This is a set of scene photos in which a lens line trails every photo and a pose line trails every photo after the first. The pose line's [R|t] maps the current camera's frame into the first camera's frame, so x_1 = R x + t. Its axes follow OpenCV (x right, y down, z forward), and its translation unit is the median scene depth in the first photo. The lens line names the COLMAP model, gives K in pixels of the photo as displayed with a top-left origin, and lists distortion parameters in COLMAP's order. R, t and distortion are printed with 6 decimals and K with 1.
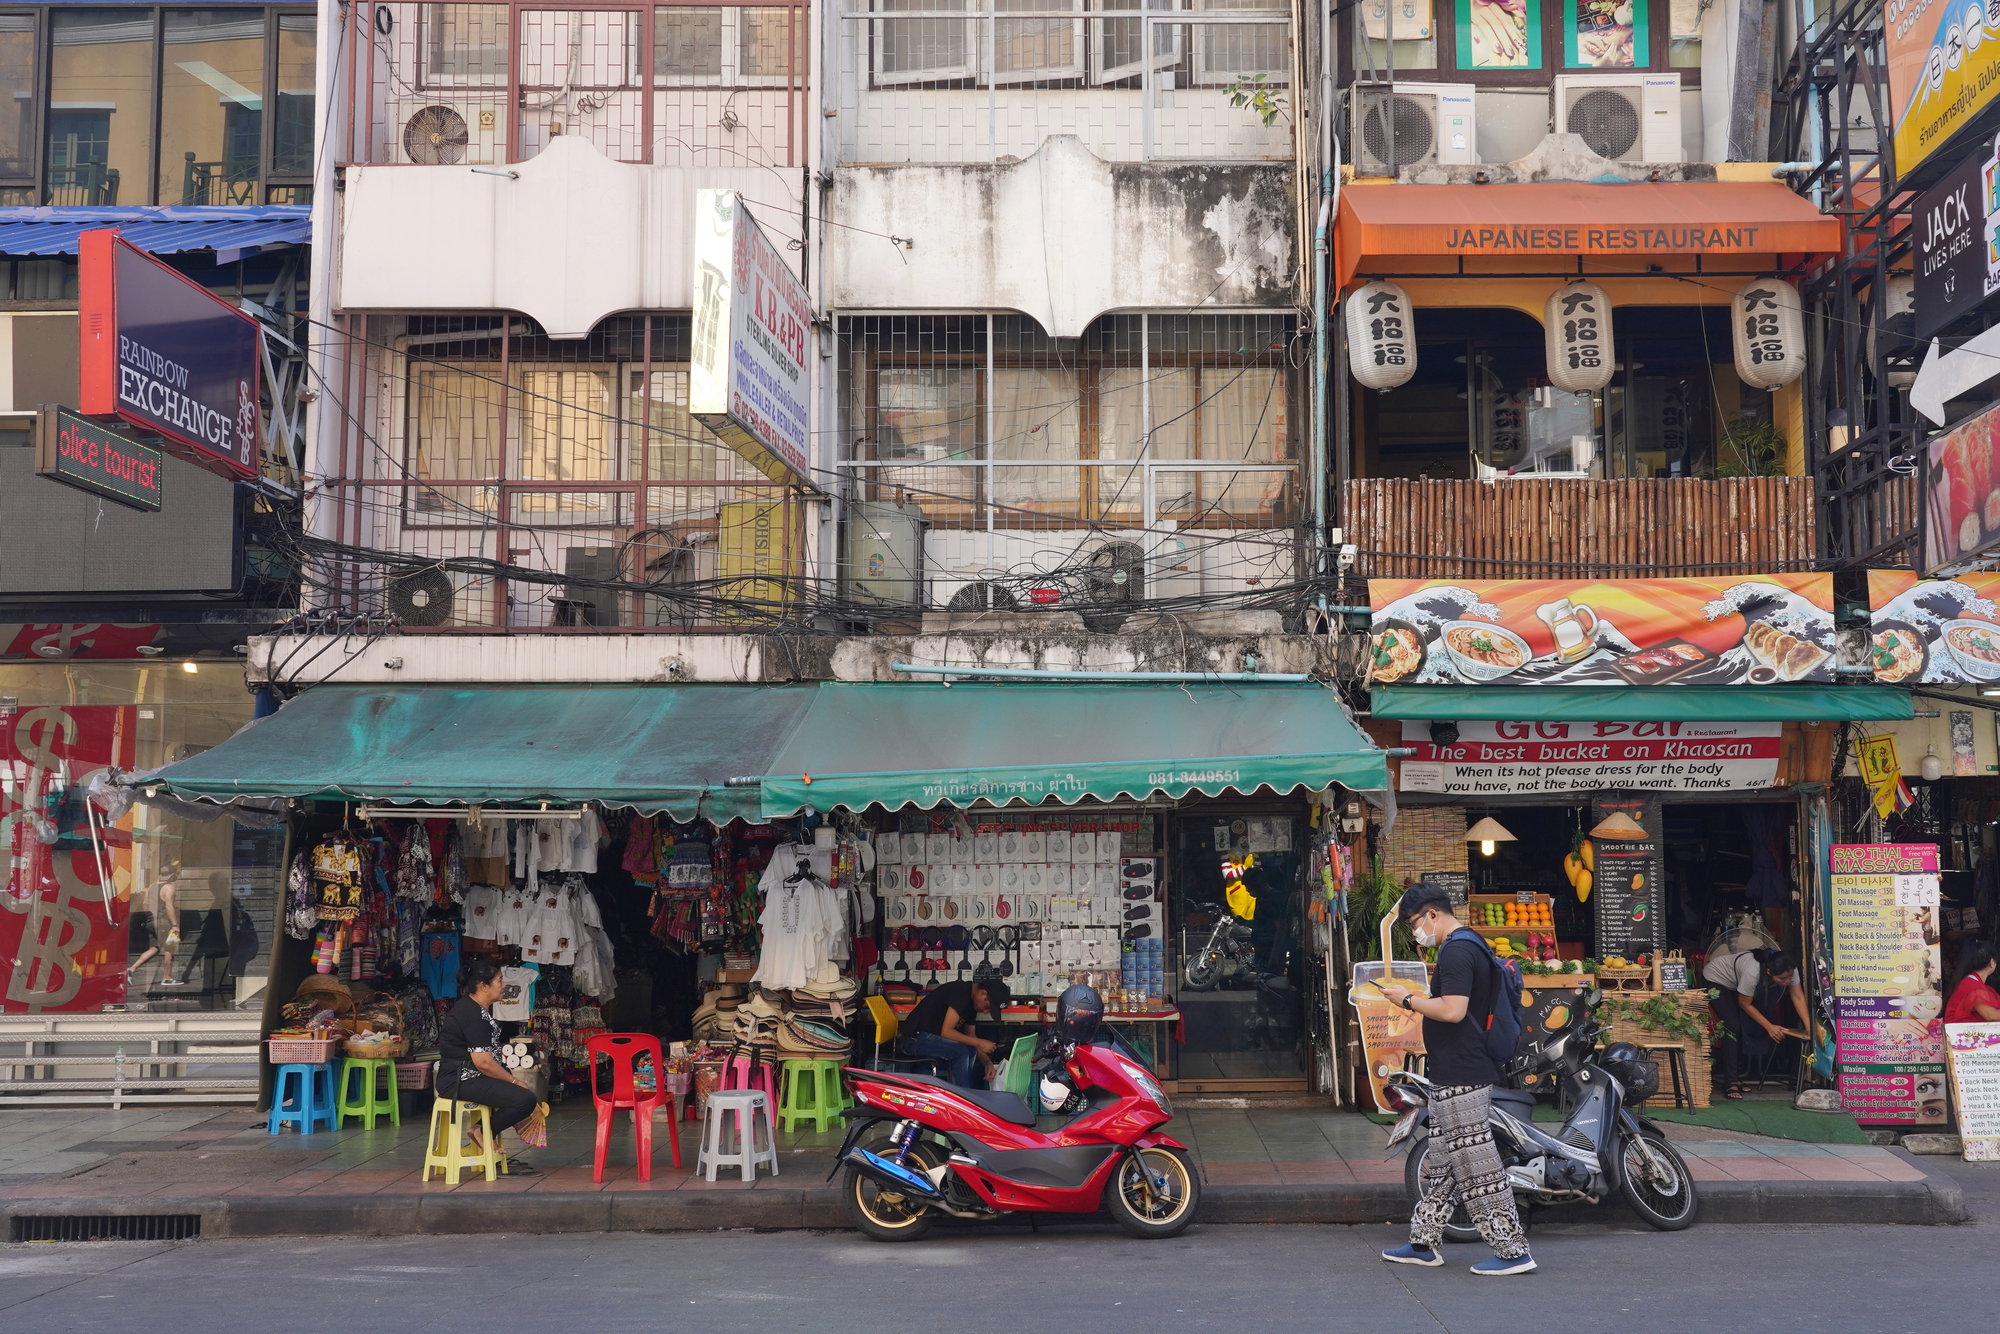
lens RADIAL K [[2190.8, 0, 1065.4], [0, 2190.8, 662.6], [0, 0, 1]] dist [0.026479, 0.007602]
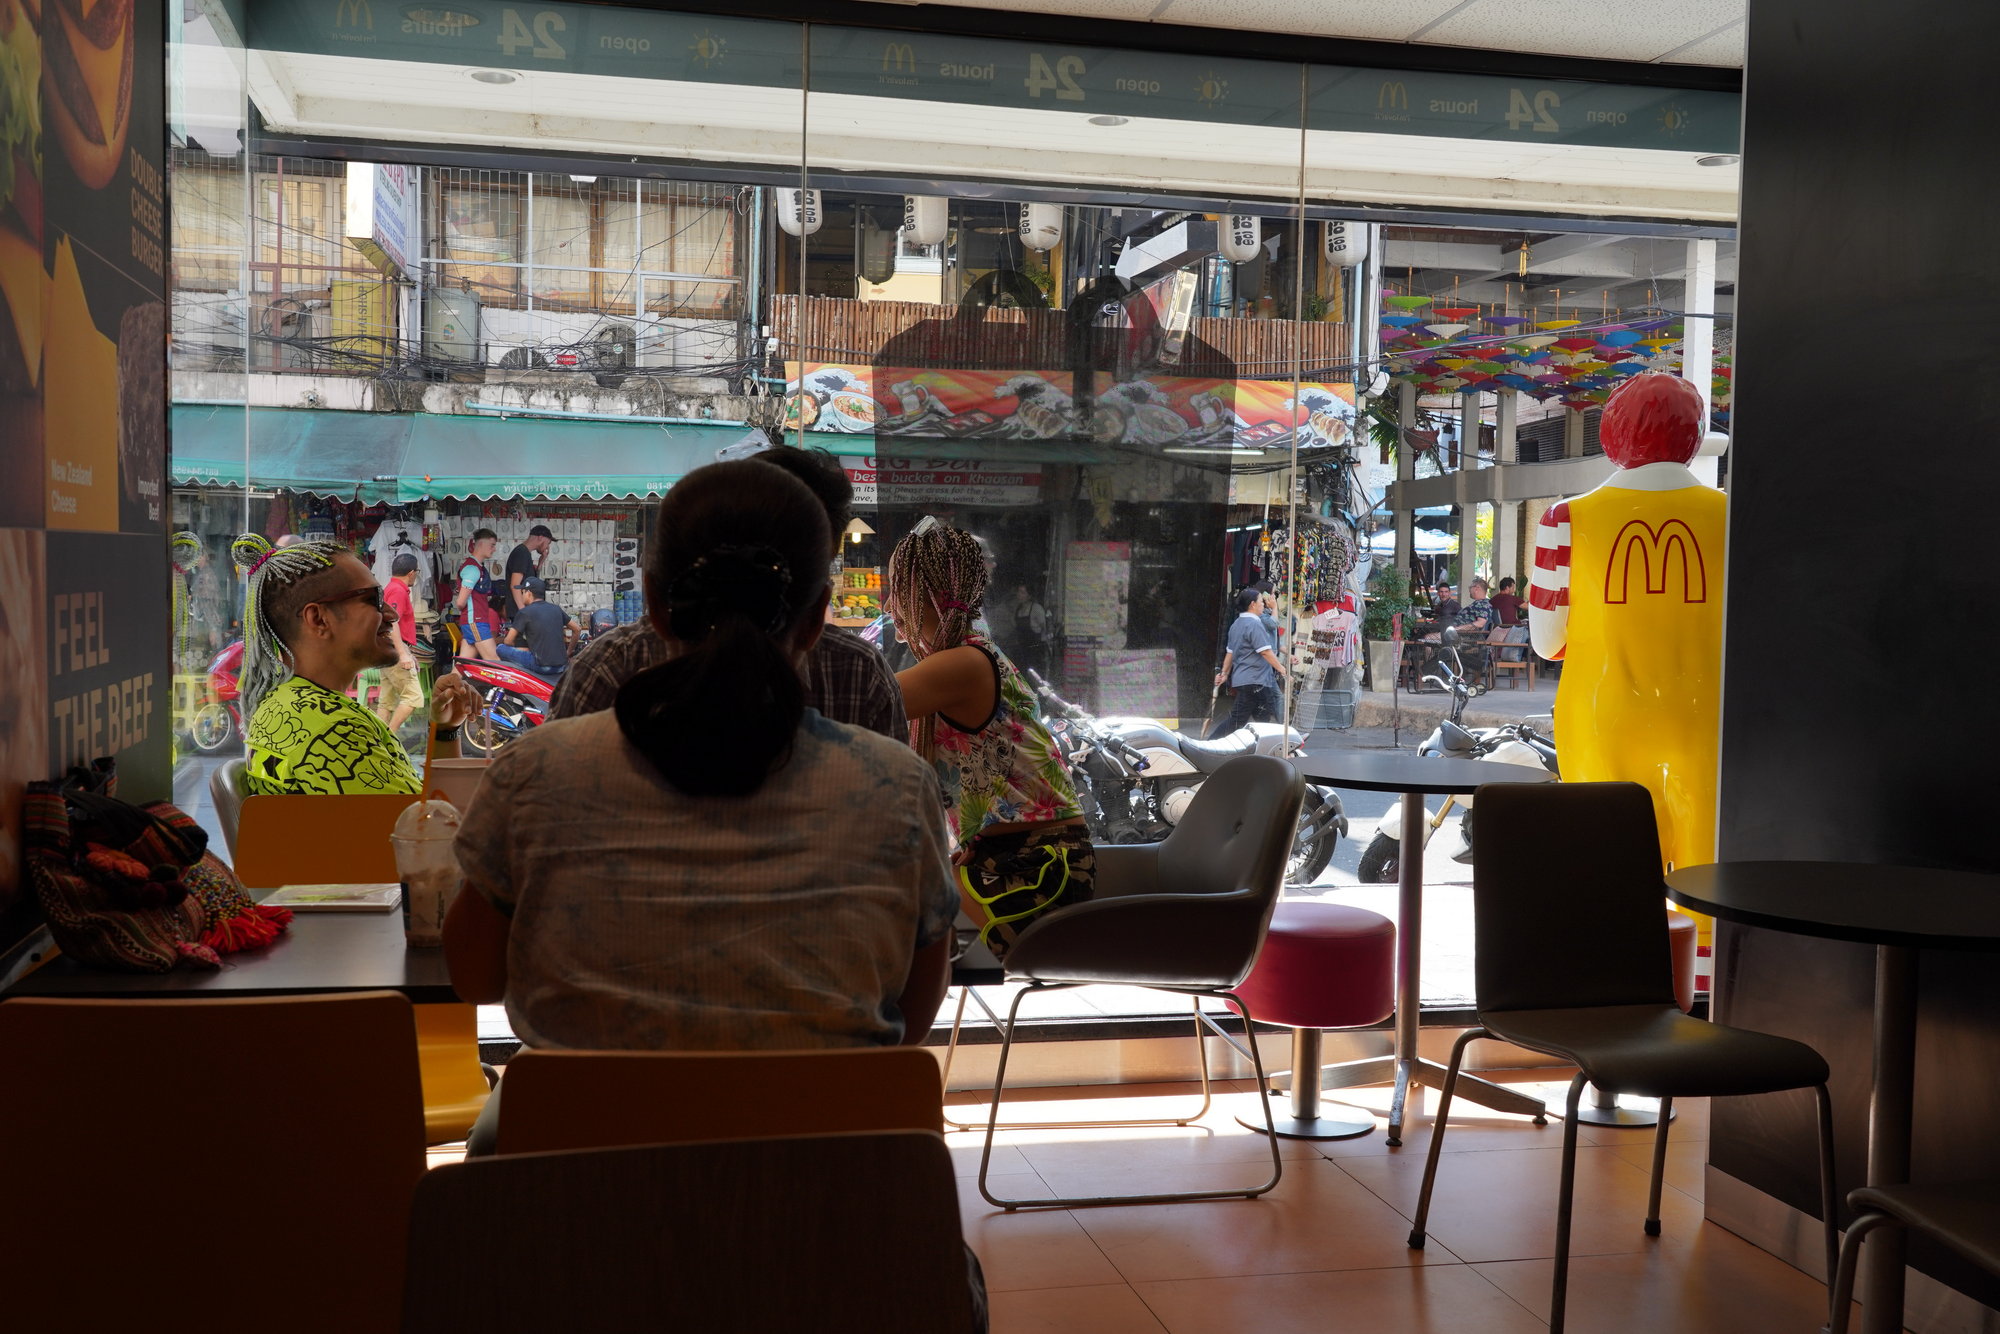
lens RADIAL K [[2190.8, 0, 1065.4], [0, 2190.8, 662.6], [0, 0, 1]] dist [0.026479, 0.007602]
pose [[0.963690, 0.013058, 0.266704, -0.080664], [-0.047848, 0.991082, 0.124366, -0.029207], [-0.262702, -0.132612, 0.955721, -0.556059]]
